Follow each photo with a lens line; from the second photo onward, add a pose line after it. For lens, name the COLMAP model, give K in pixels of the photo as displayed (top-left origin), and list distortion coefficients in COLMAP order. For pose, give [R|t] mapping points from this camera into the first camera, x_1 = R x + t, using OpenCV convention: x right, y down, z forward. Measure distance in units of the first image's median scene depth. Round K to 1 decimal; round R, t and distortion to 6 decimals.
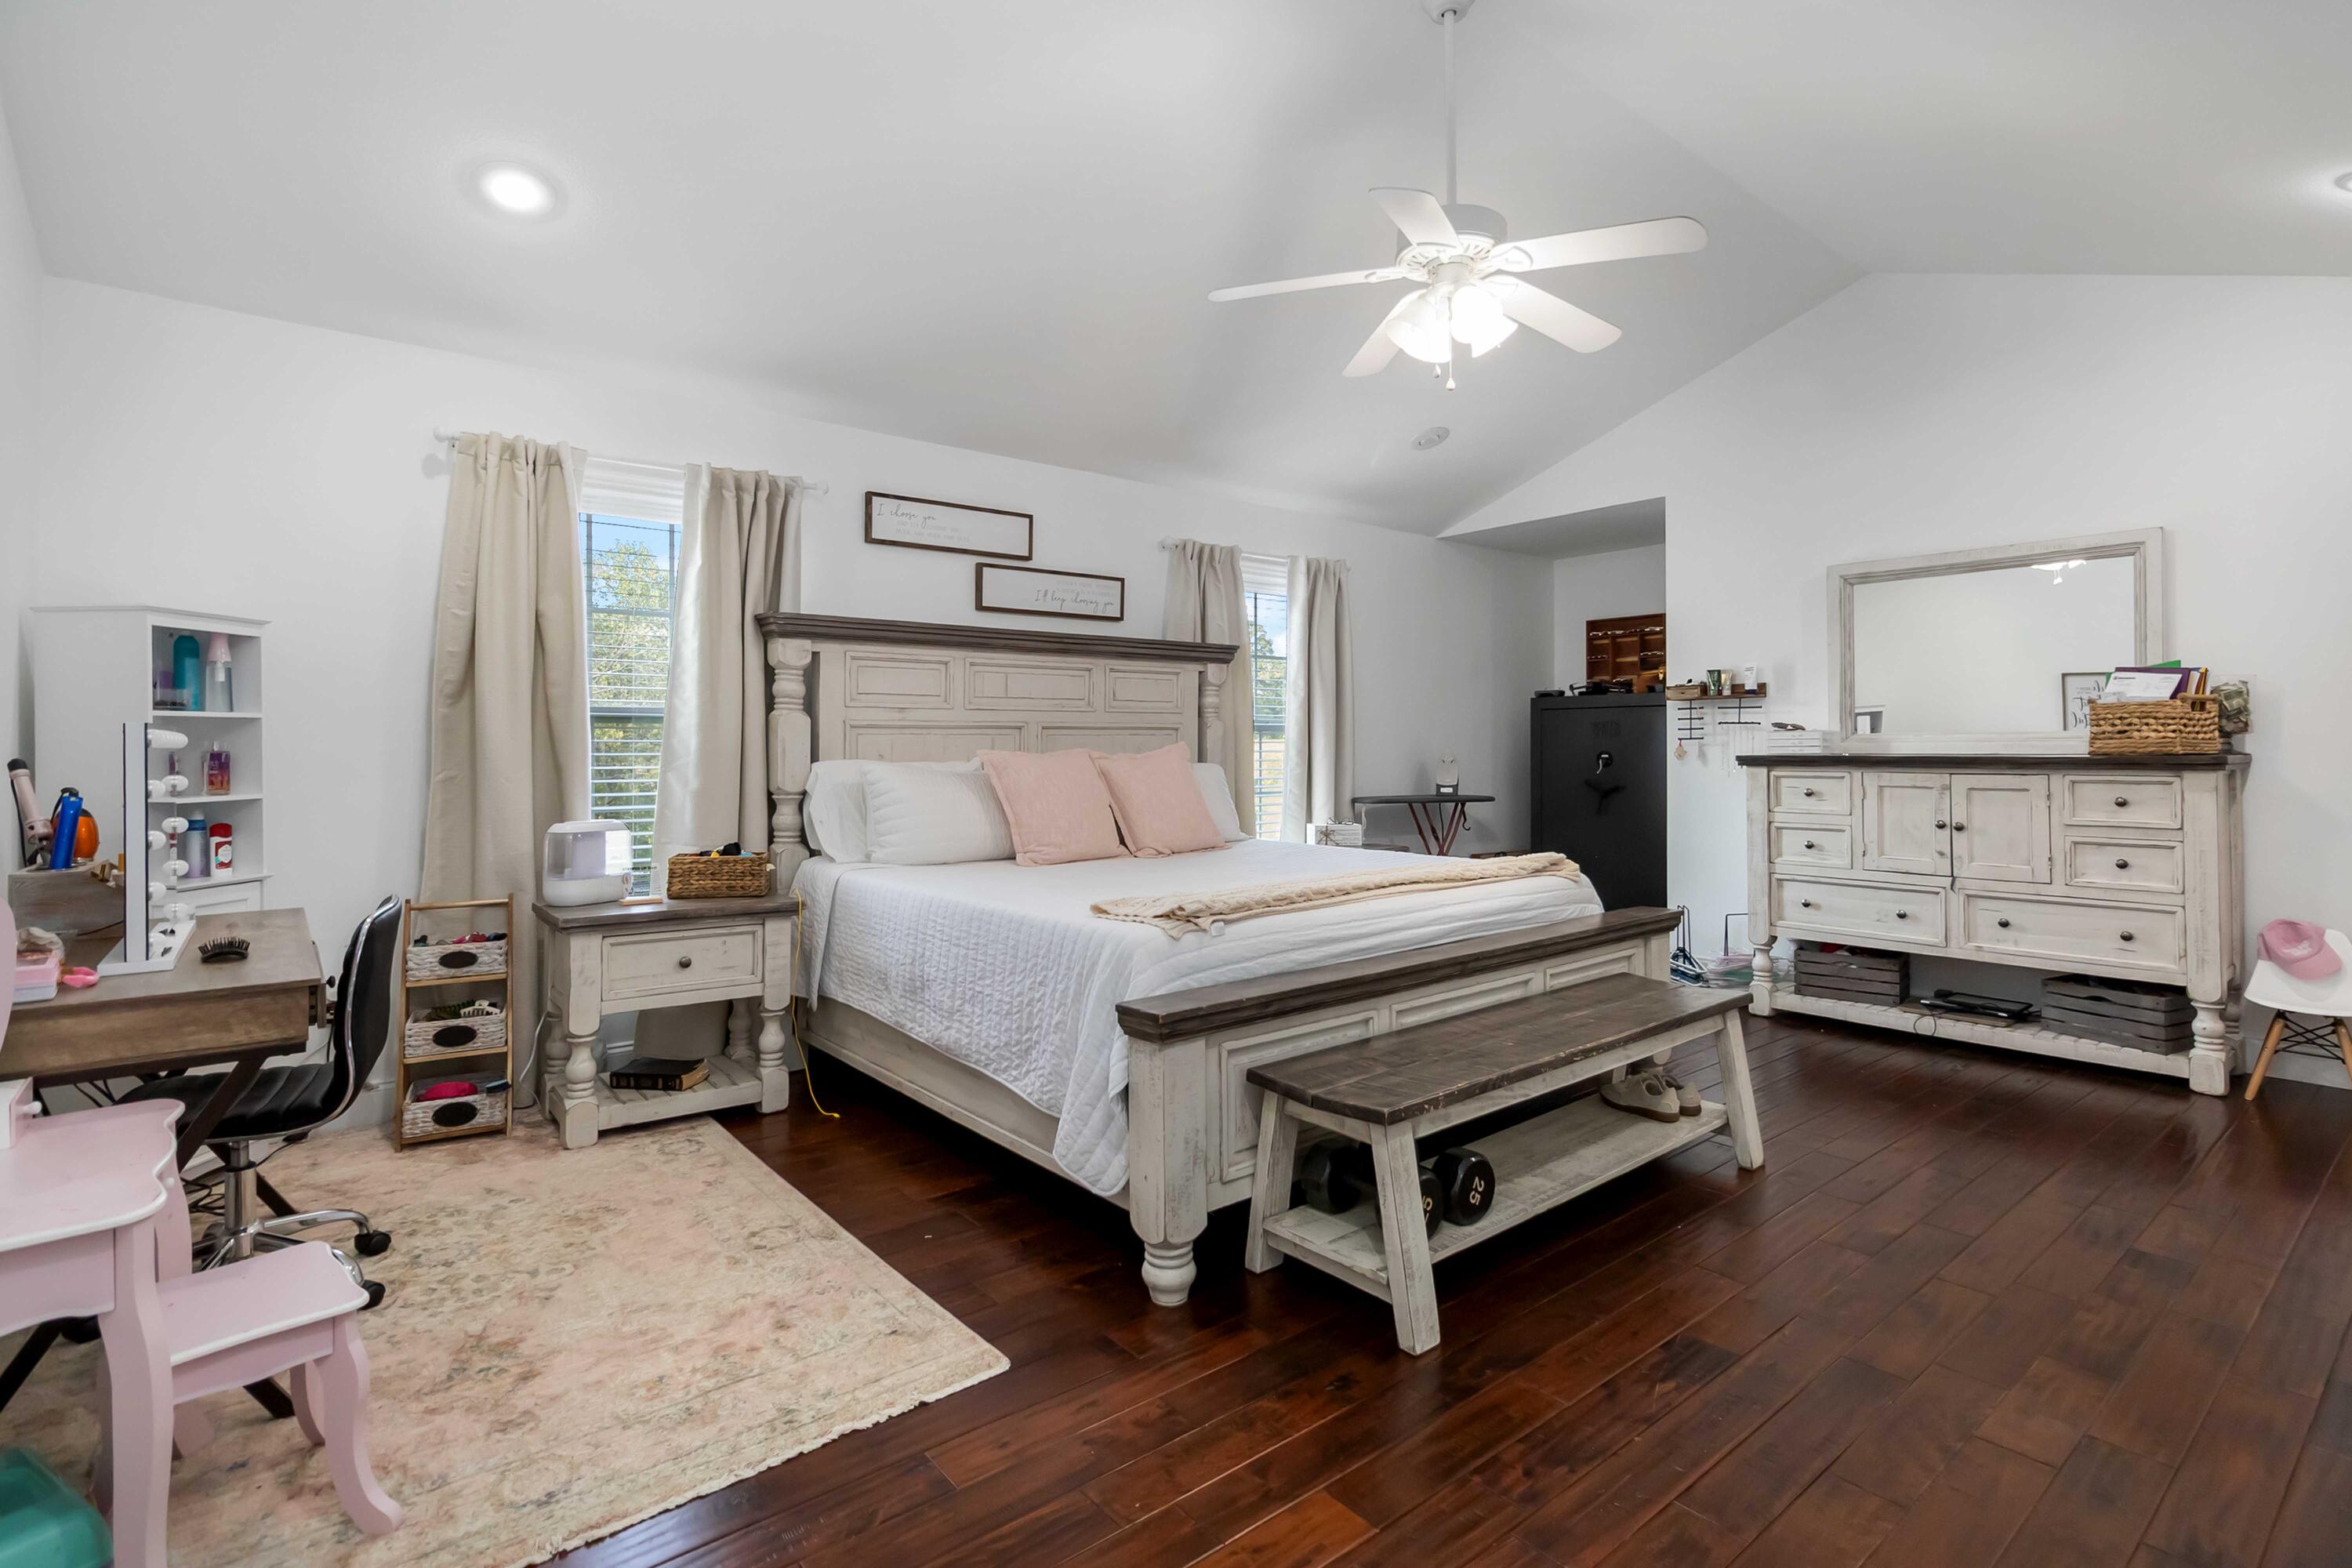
lens RADIAL K [[1117.5, 0, 1186.9], [0, 1117.5, 731.9], [0, 0, 1]] dist [0.000812, 0.000244]
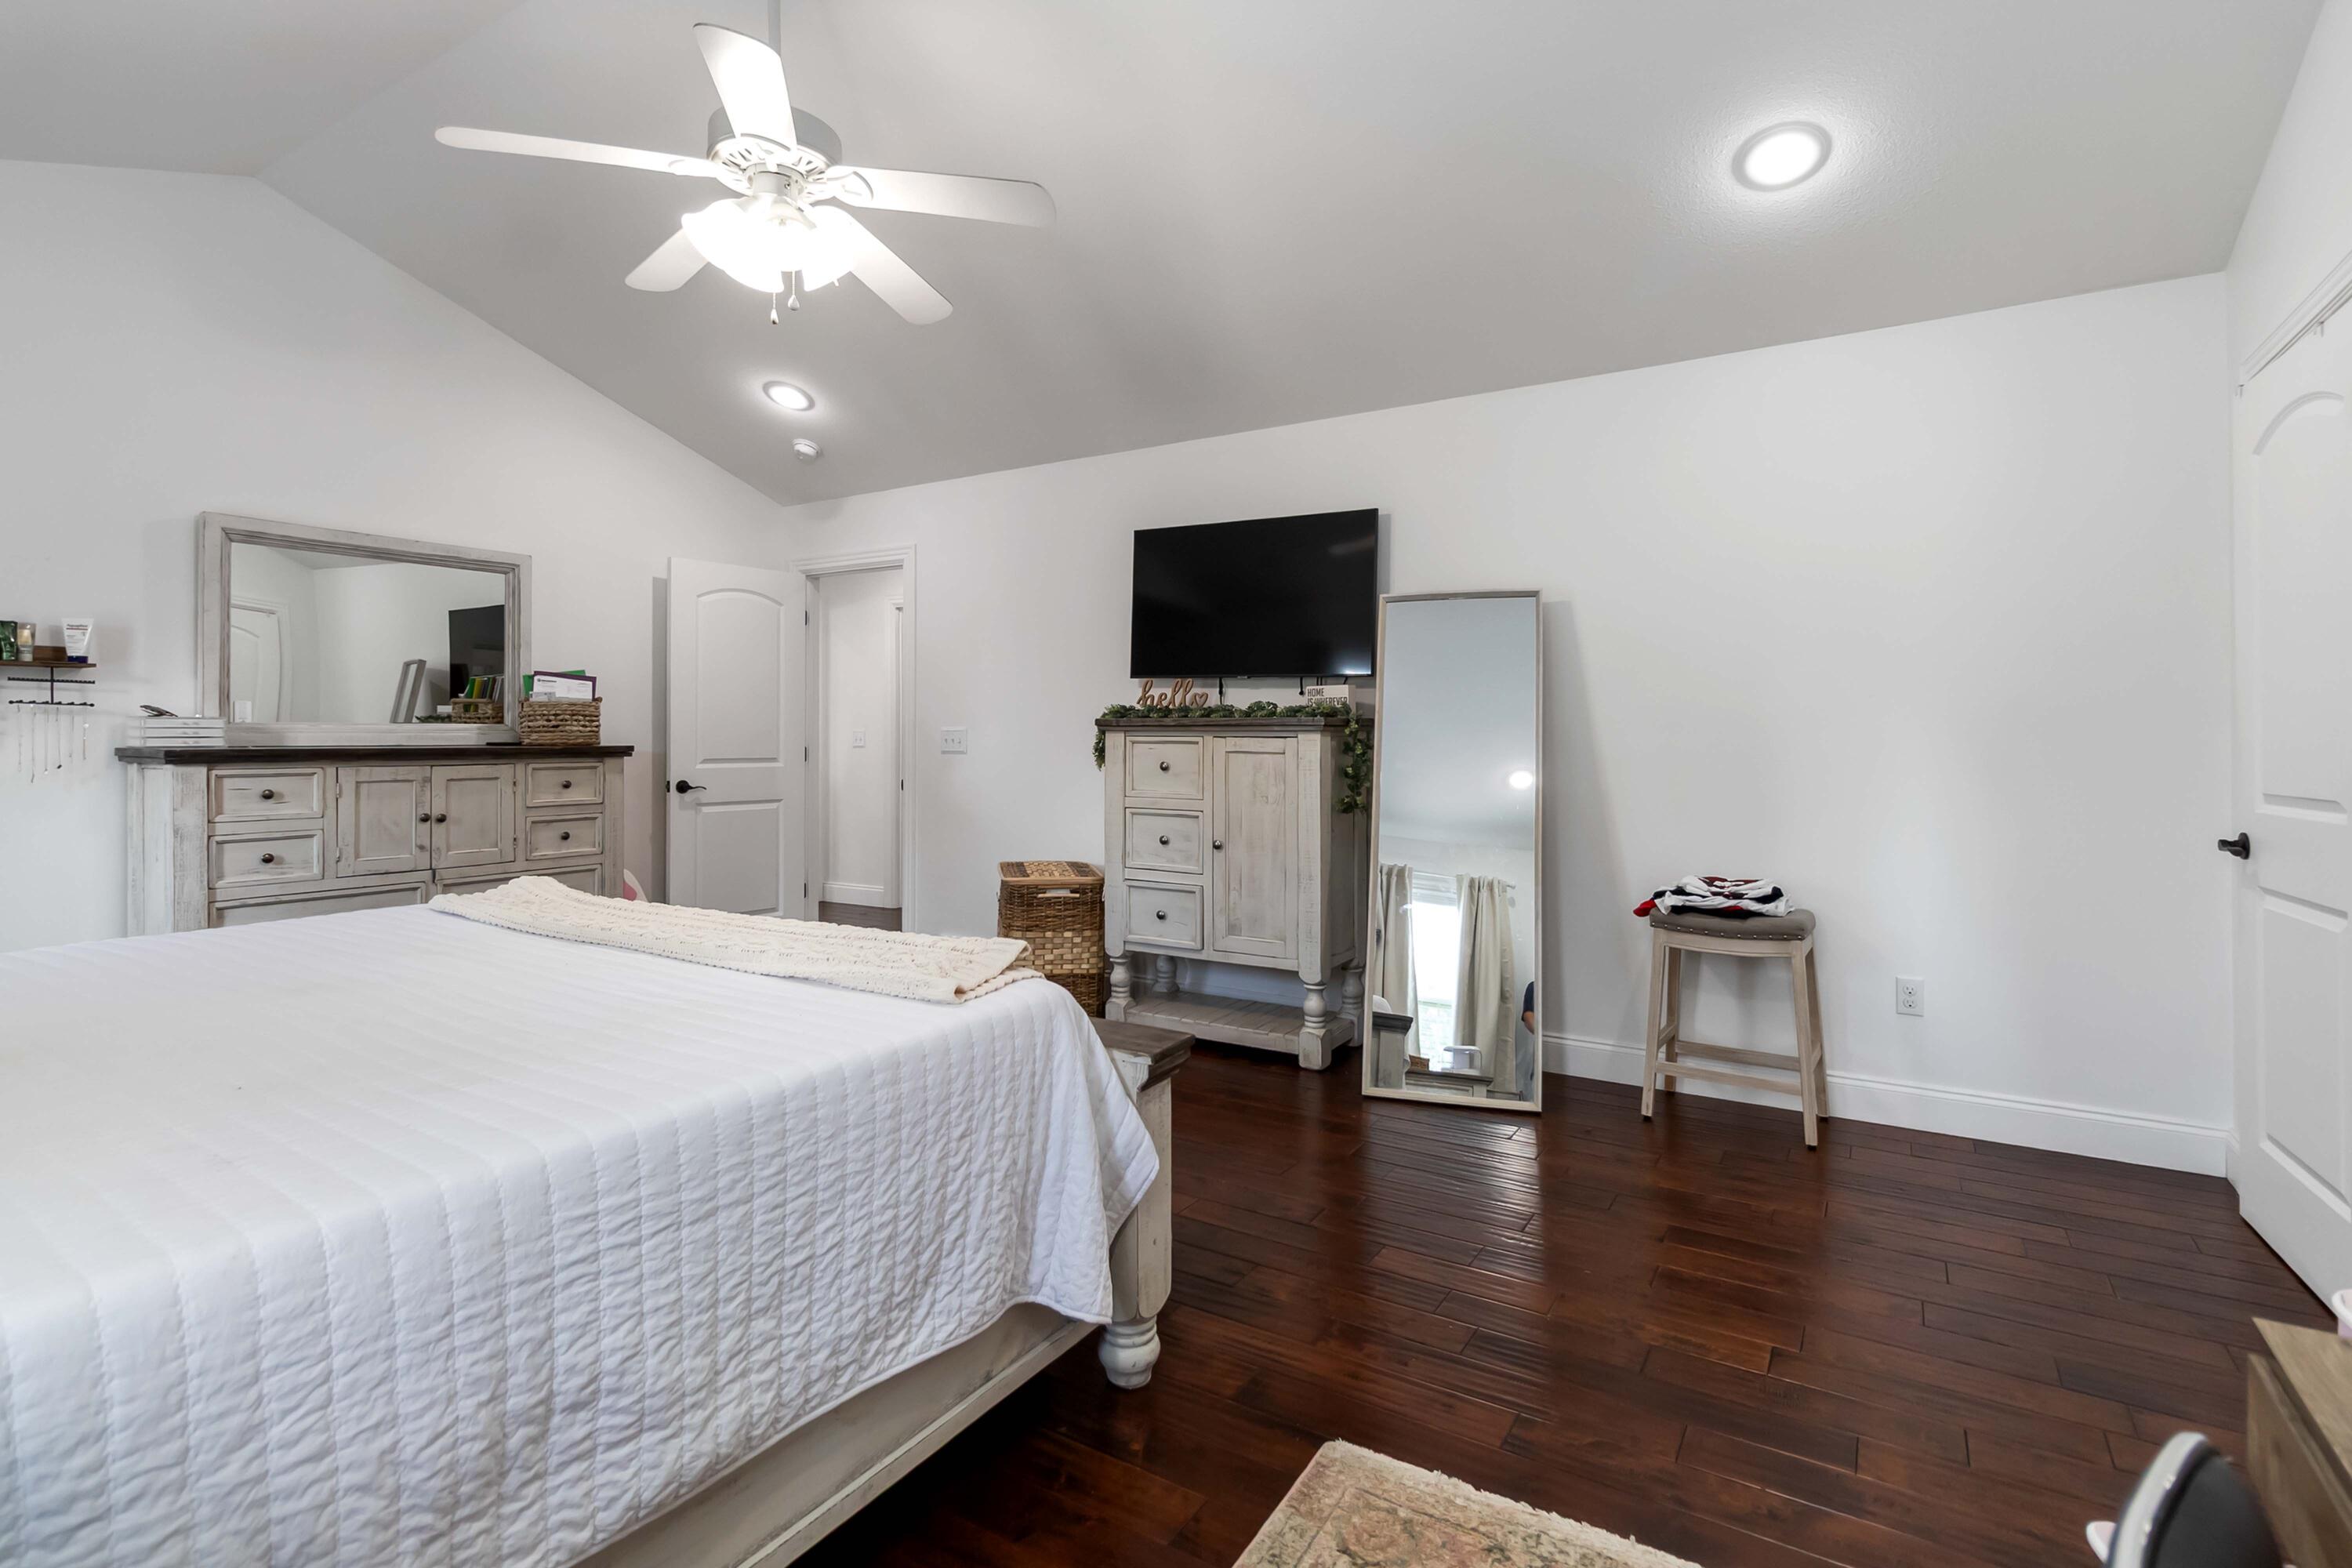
lens RADIAL K [[1117.5, 0, 1186.9], [0, 1117.5, 731.9], [0, 0, 1]] dist [0.000812, 0.000244]
pose [[-0.305774, 0.000850, 0.952104, -0.465985], [-0.018709, 0.999801, -0.006901, 0.001565], [-0.951920, -0.019923, -0.305697, 0.663278]]
